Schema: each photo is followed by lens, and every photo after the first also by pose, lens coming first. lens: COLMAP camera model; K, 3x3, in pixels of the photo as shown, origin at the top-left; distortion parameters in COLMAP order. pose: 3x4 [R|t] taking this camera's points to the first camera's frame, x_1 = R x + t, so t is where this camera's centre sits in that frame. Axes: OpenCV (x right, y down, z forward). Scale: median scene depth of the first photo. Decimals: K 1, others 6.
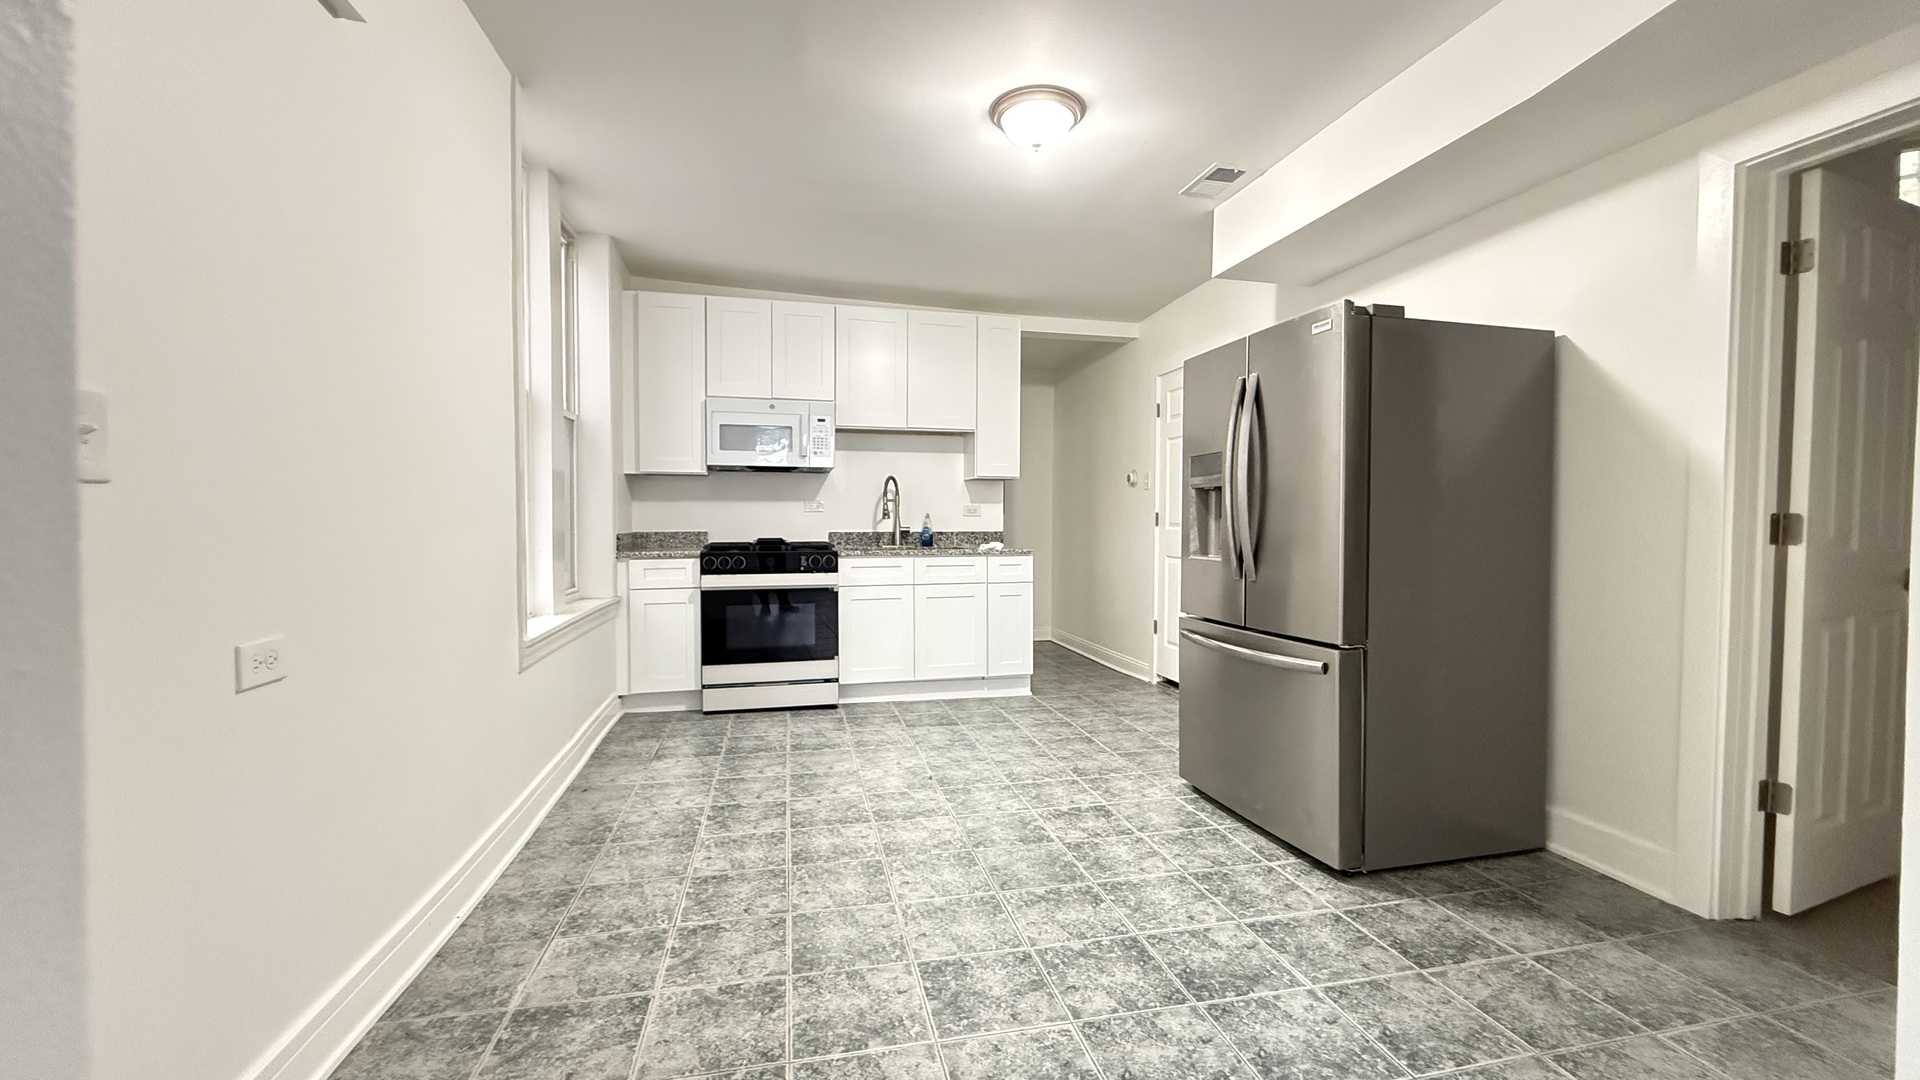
lens RADIAL K [[761.6, 0, 957.6], [0, 761.6, 542.9], [0, 0, 1]] dist [0.001183, 0.000254]
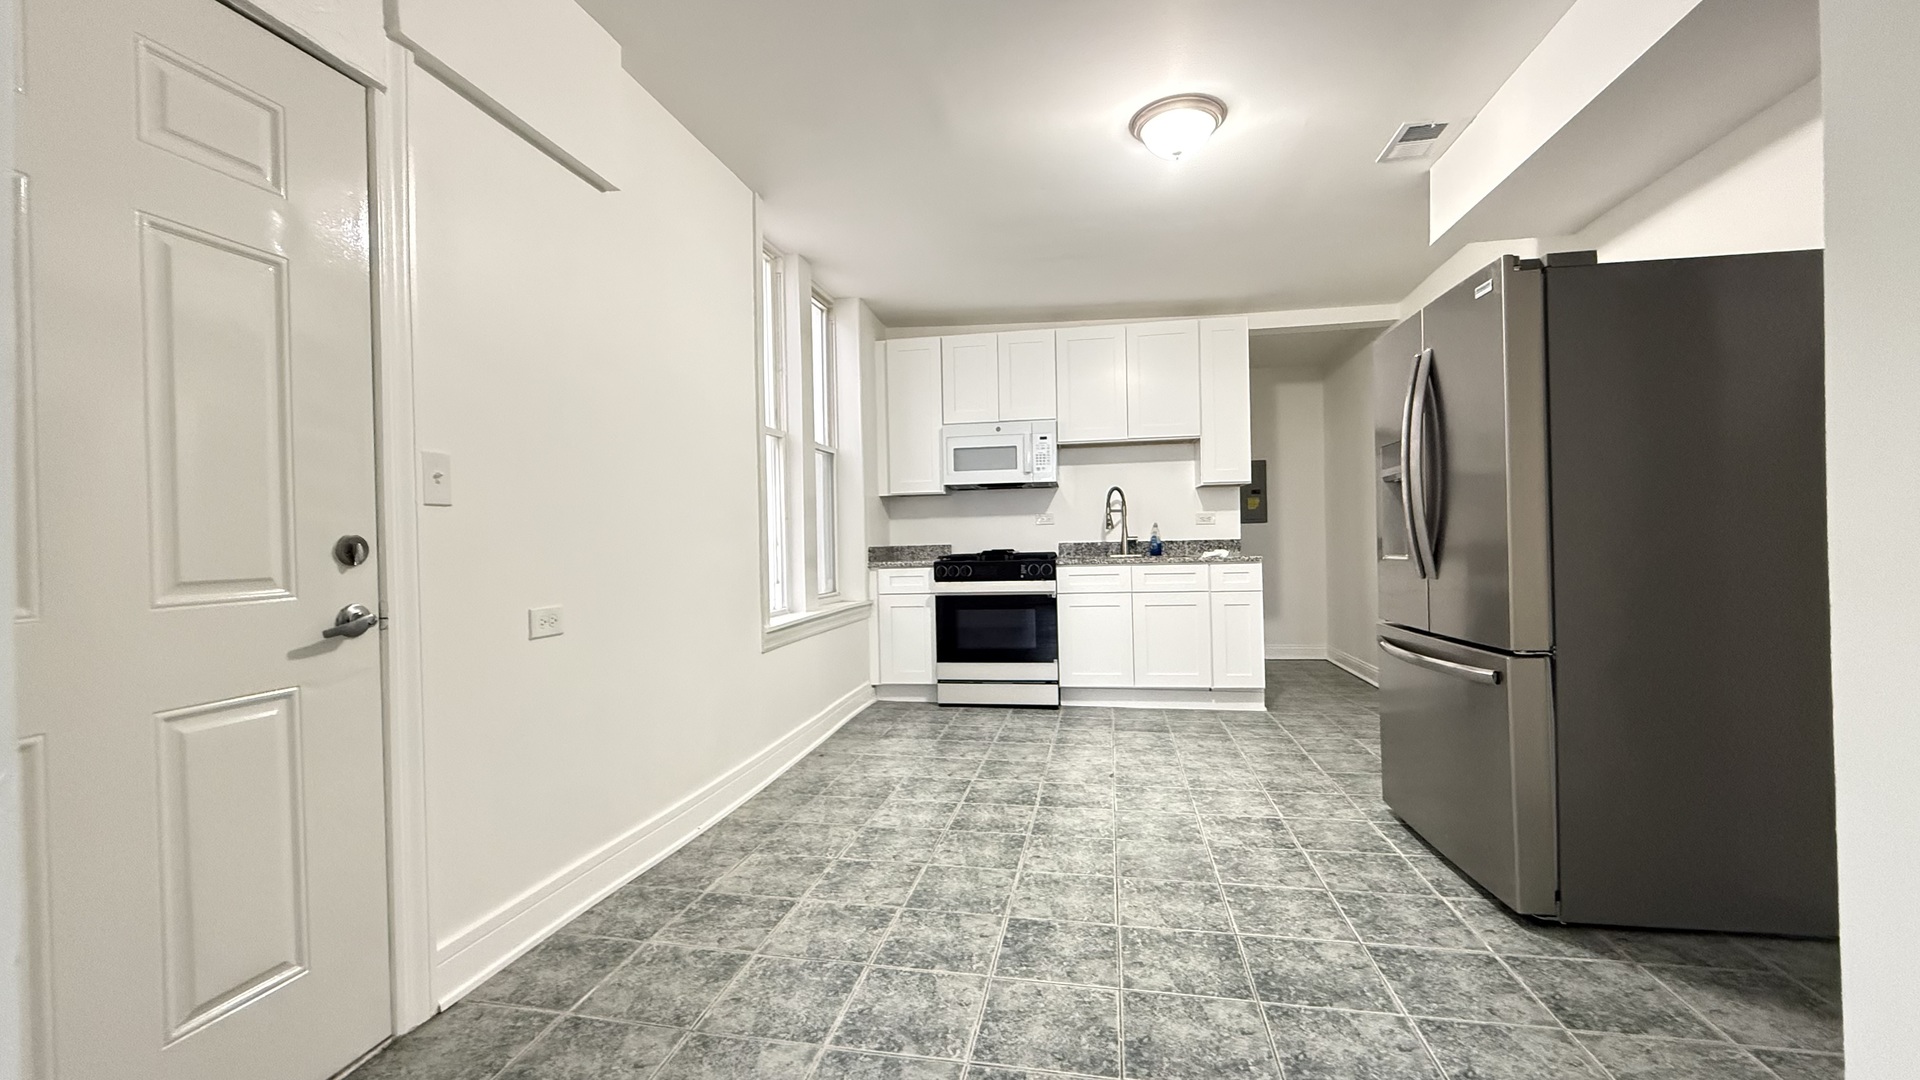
lens RADIAL K [[761.6, 0, 957.6], [0, 761.6, 542.9], [0, 0, 1]] dist [0.001183, 0.000254]
pose [[0.916693, -0.021160, -0.399032, 0.204779], [0.011092, 0.999560, -0.027523, 0.021526], [0.399439, 0.020804, 0.916524, -0.036261]]
